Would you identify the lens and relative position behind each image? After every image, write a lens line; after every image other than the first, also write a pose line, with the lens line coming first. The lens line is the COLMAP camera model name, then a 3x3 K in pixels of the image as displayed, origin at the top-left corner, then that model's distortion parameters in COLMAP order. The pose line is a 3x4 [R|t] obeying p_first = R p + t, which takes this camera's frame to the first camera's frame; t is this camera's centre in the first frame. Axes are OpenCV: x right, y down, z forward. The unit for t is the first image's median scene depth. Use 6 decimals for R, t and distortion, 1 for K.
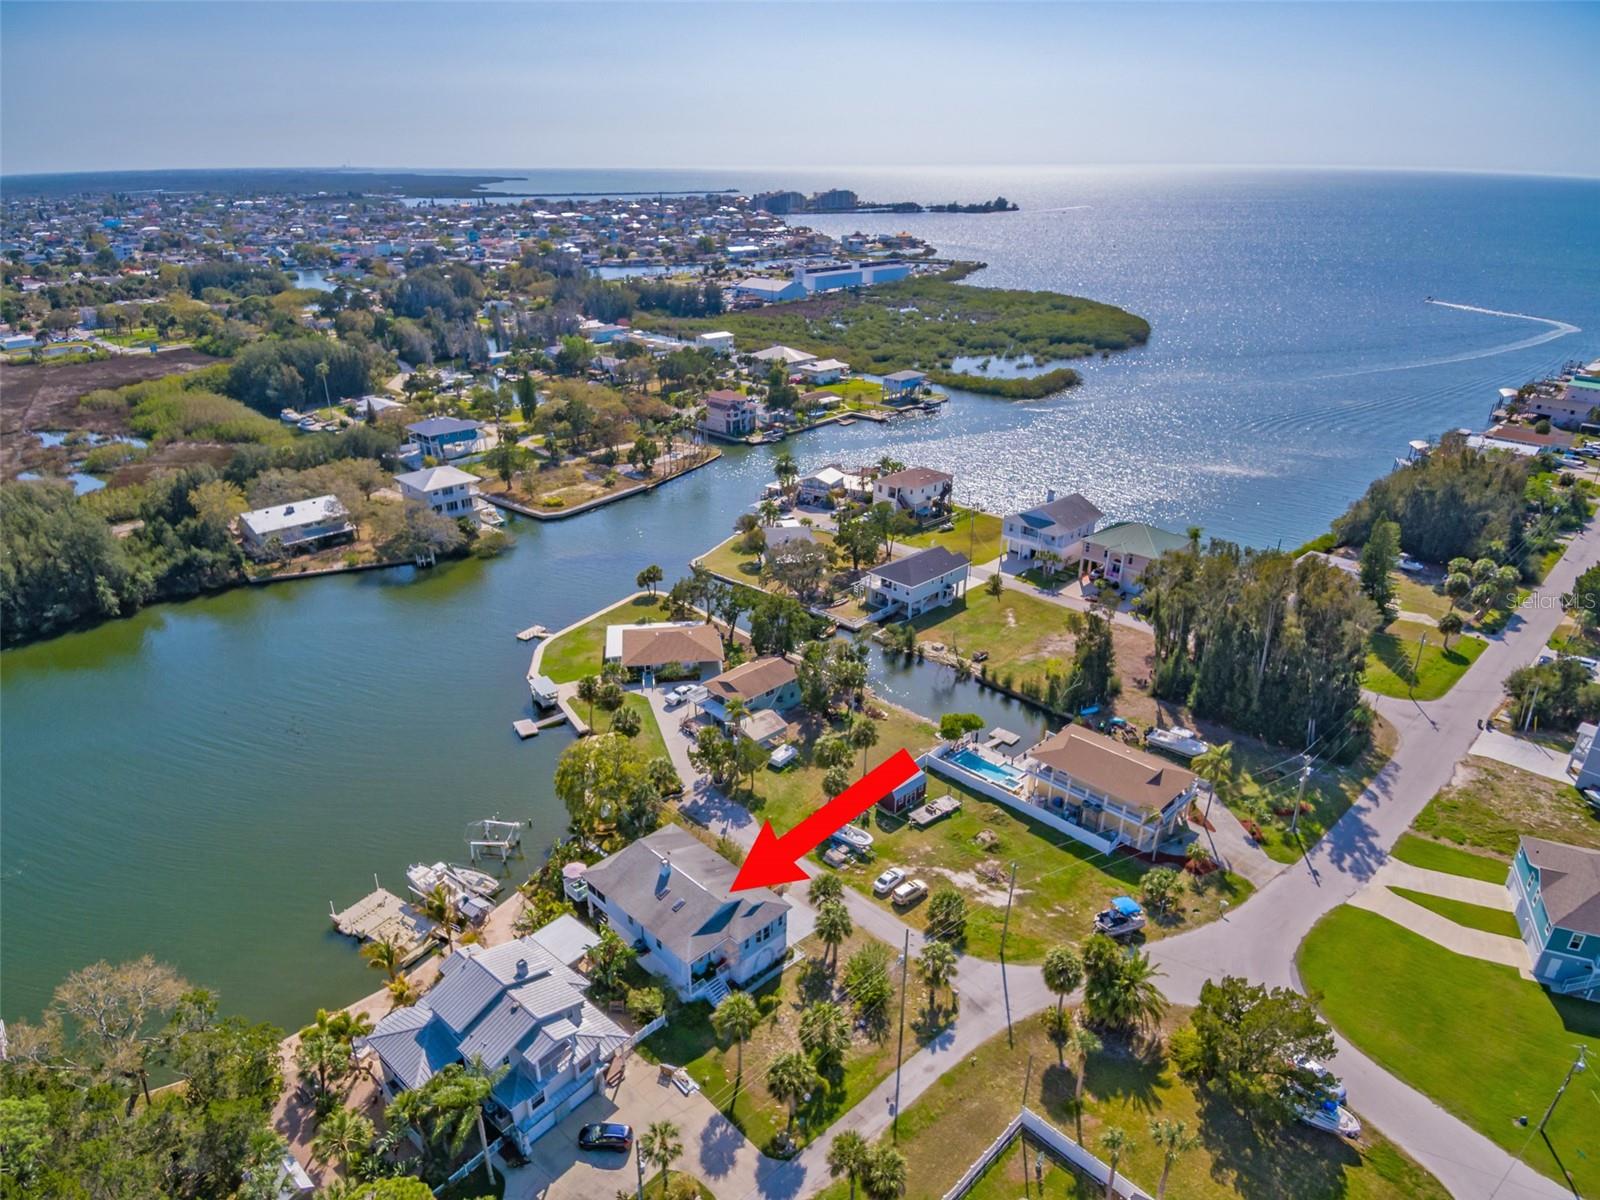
lens RADIAL K [[957.4, 0, 779.4], [0, 957.4, 640.5], [0, 0, 1]] dist [0.090142, -0.105228]
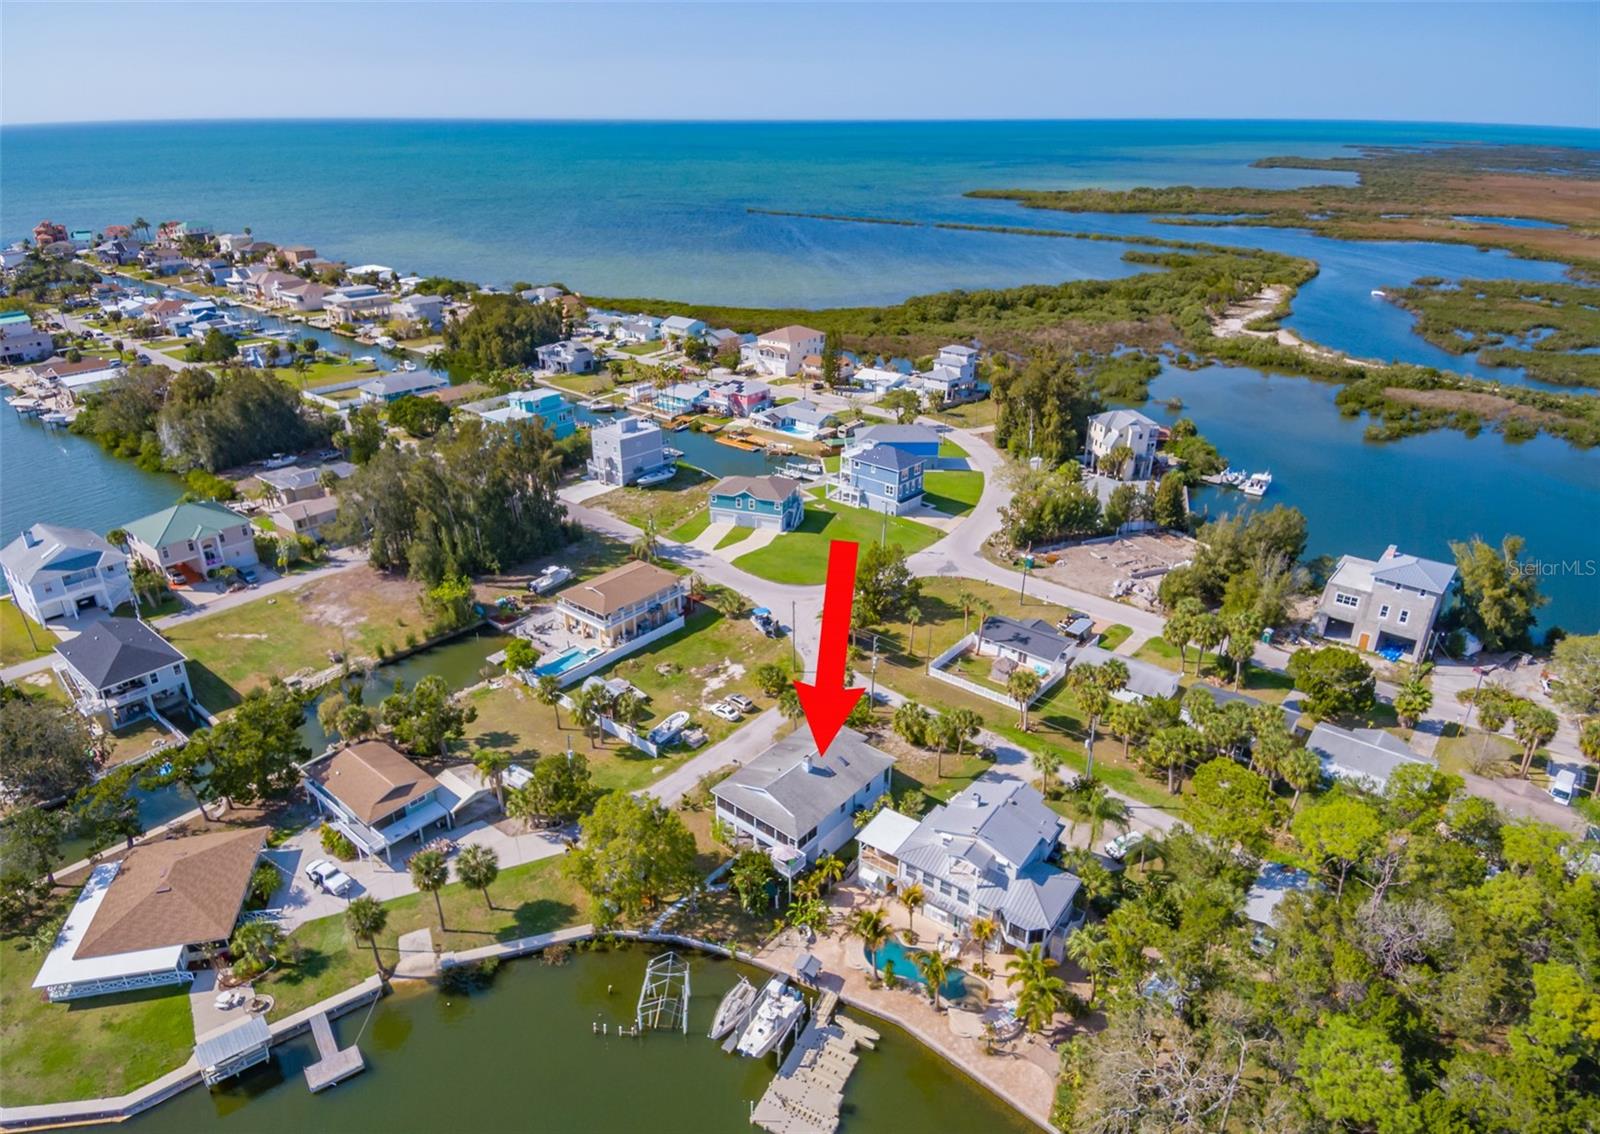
lens RADIAL K [[971.0, 0, 777.2], [0, 971.0, 574.6], [0, 0, 1]] dist [0.099179, -0.113704]
pose [[-0.090892, -0.420953, 0.902517, -0.507004], [0.438328, 0.796850, 0.415811, -0.200151], [-0.894207, 0.433393, 0.112088, 0.412692]]
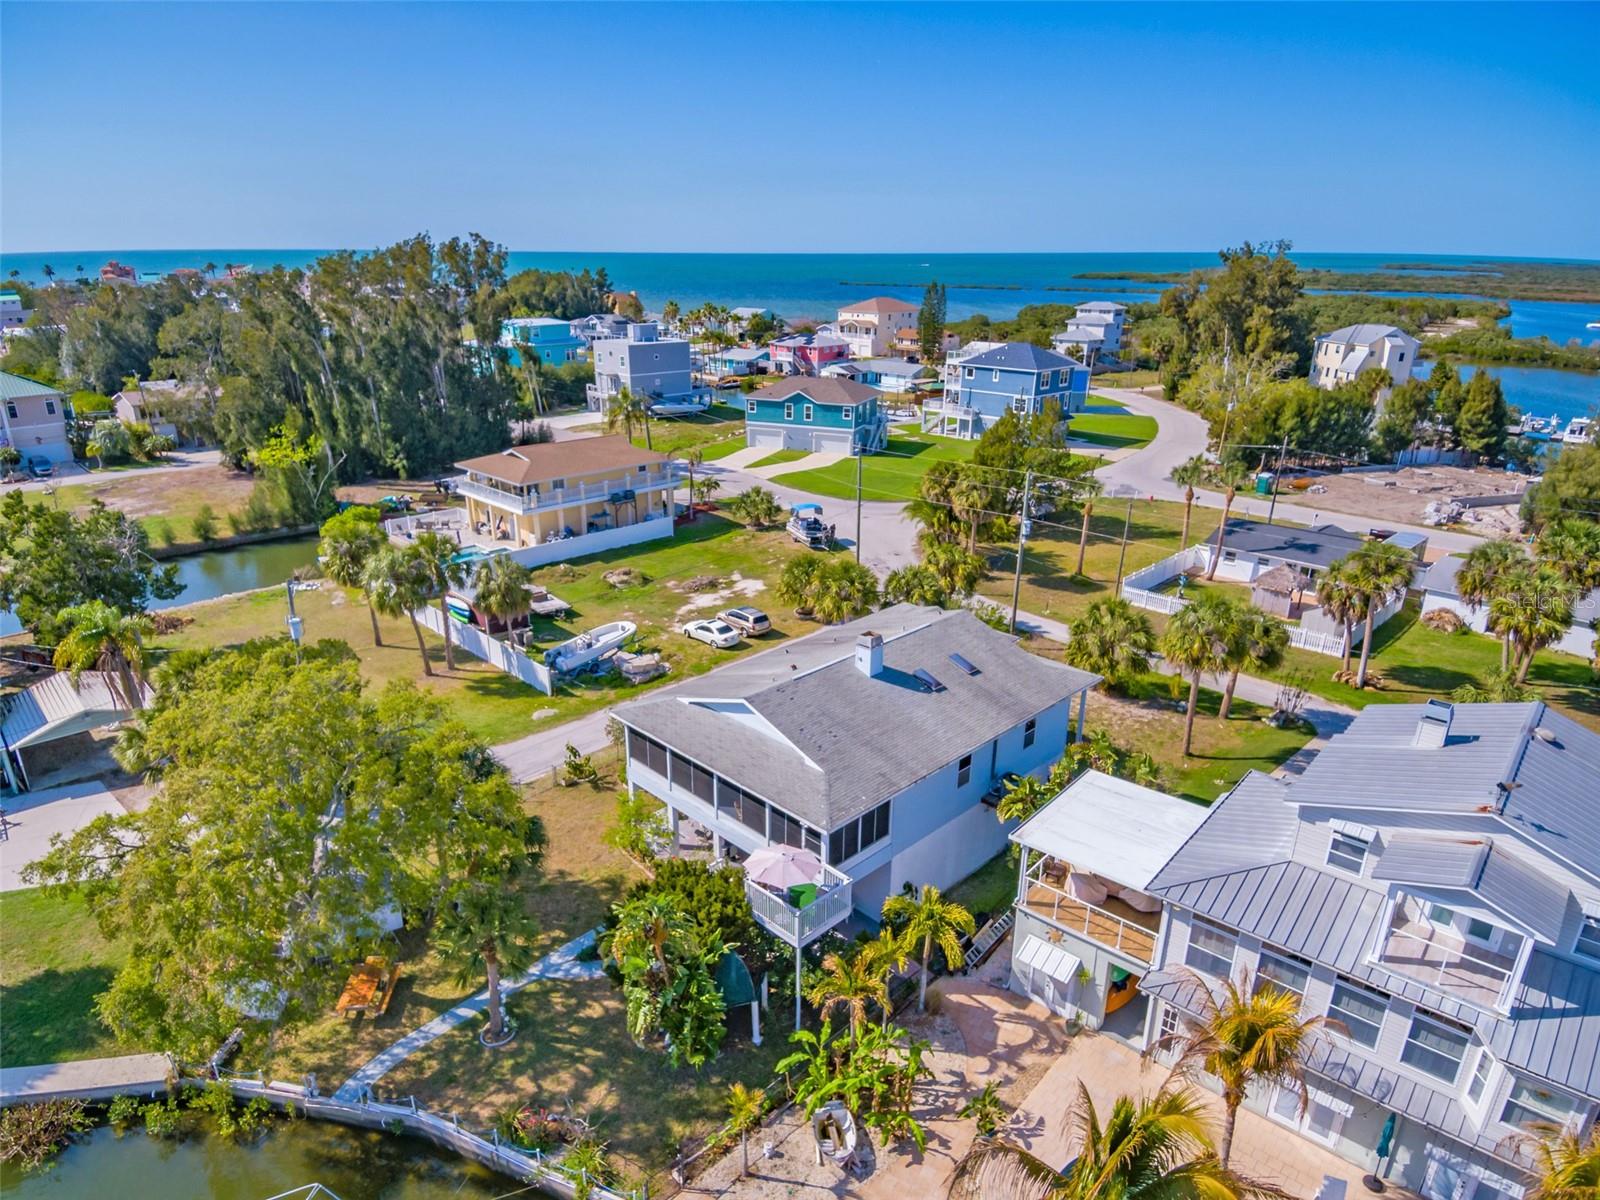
lens RADIAL K [[963.0, 0, 780.3], [0, 963.0, 642.3], [0, 0, 1]] dist [0.086006, -0.098261]
pose [[0.000597, -0.371595, 0.928395, -0.246154], [0.435822, 0.835683, 0.334206, 0.041512], [-0.900033, 0.404415, 0.162448, 0.487941]]
